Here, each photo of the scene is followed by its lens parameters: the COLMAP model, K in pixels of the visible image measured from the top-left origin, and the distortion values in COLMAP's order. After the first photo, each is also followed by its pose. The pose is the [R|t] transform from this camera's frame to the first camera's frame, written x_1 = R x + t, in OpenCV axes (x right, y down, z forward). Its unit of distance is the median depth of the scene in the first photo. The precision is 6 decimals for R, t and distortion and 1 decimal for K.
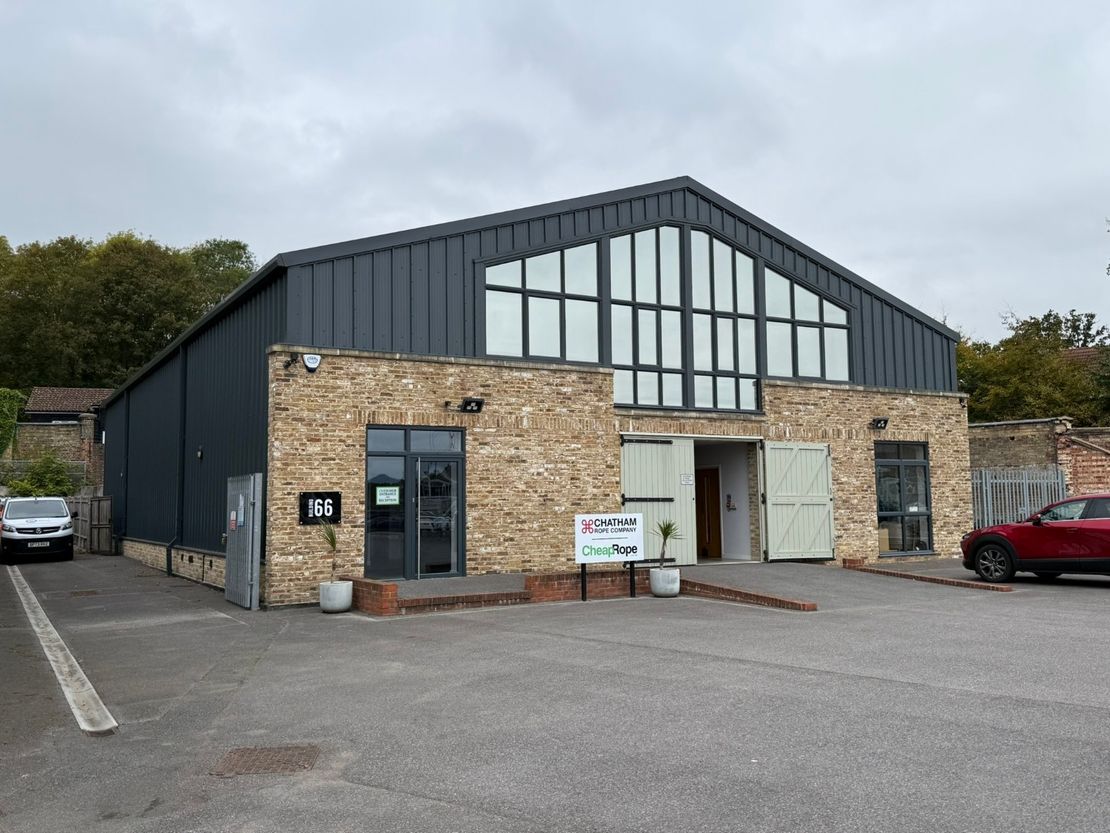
lens RADIAL K [[956.0, 0, 555.0], [0, 956.0, 416.5], [0, 0, 1]] dist [0.192023, -0.390775]
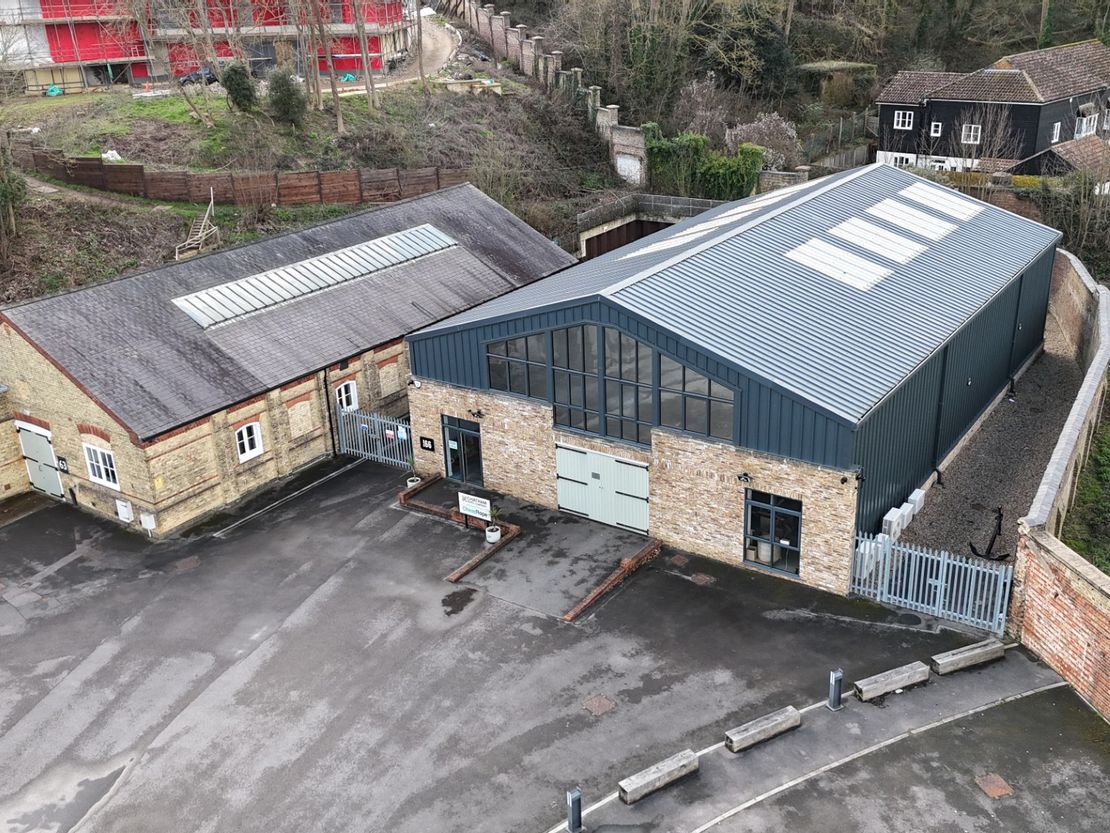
lens RADIAL K [[1081.3, 0, 555.0], [0, 1081.3, 416.5], [0, 0, 1]] dist [0.099610, -0.116999]
pose [[0.420351, 0.341211, -0.840762, 1.624049], [0.114017, 0.899393, 0.422010, -0.813710], [0.900169, -0.273254, 0.339157, 0.327364]]
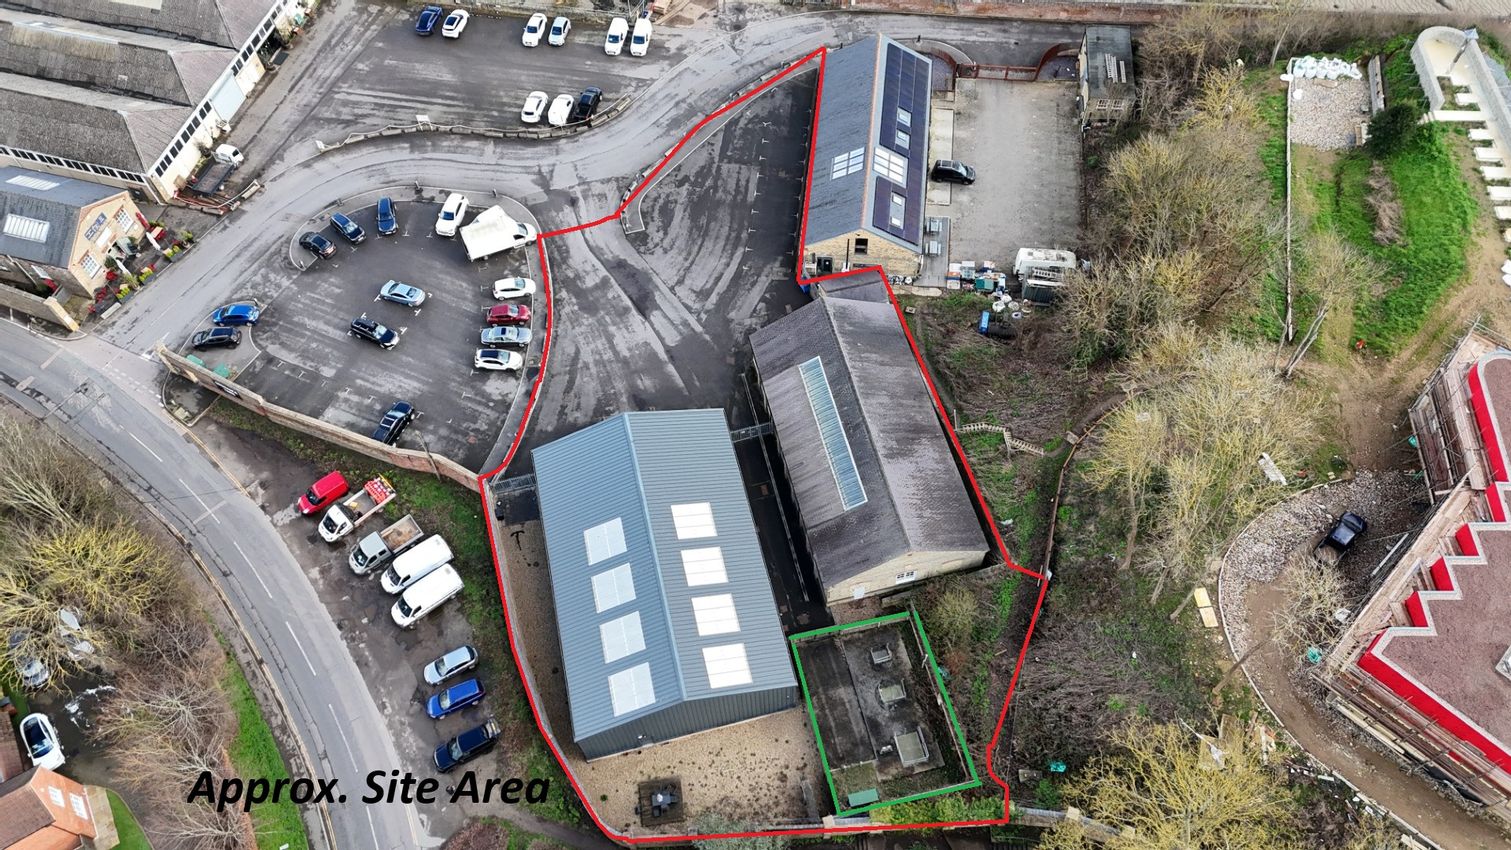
lens RADIAL K [[1103.7, 0, 755.5], [0, 1103.7, 425.0], [0, 0, 1]] dist [0.095217, -0.103189]
pose [[-0.955263, -0.225830, 0.190981, -1.310602], [0.018064, 0.599979, 0.799812, -3.993158], [-0.295206, 0.767480, -0.569058, 3.590257]]
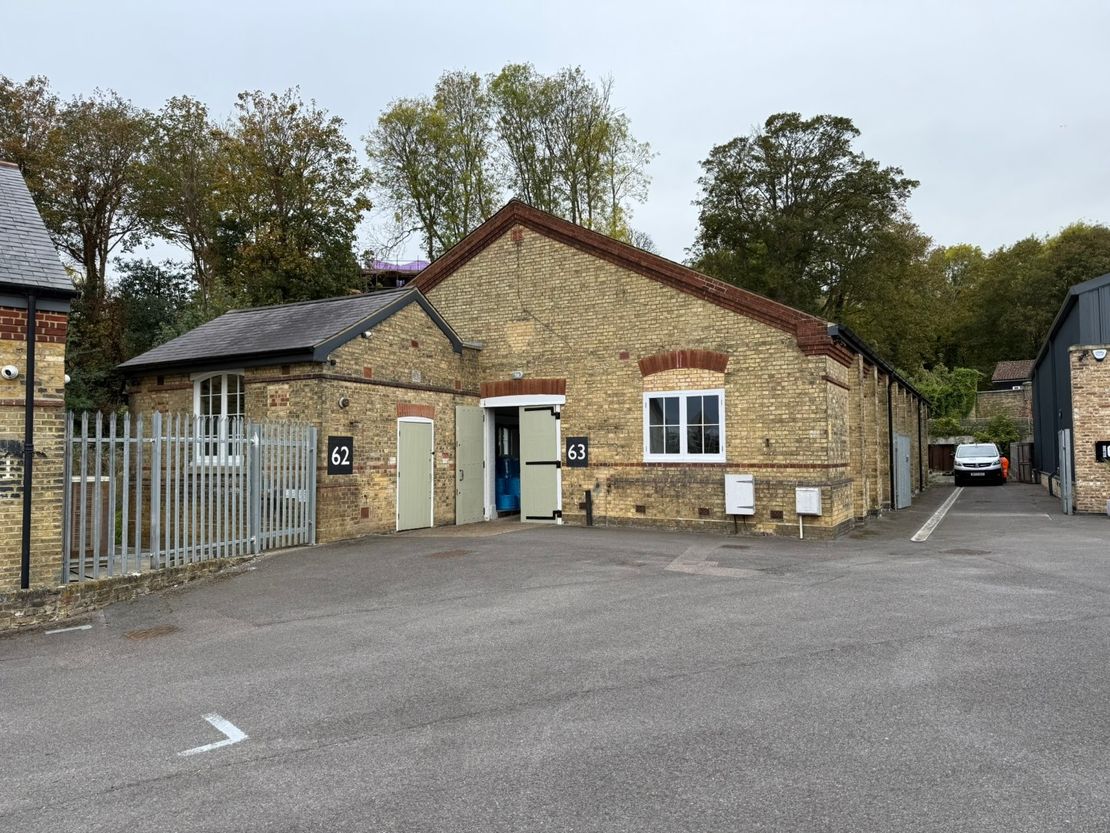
lens RADIAL K [[767.4, 0, 555.0], [0, 767.4, 416.5], [0, 0, 1]] dist [0.134342, -0.188879]
pose [[0.507356, -0.034514, -0.861045, 0.290723], [0.076718, 0.997039, 0.005239, -0.025274], [0.858315, -0.068716, 0.508502, -0.281659]]
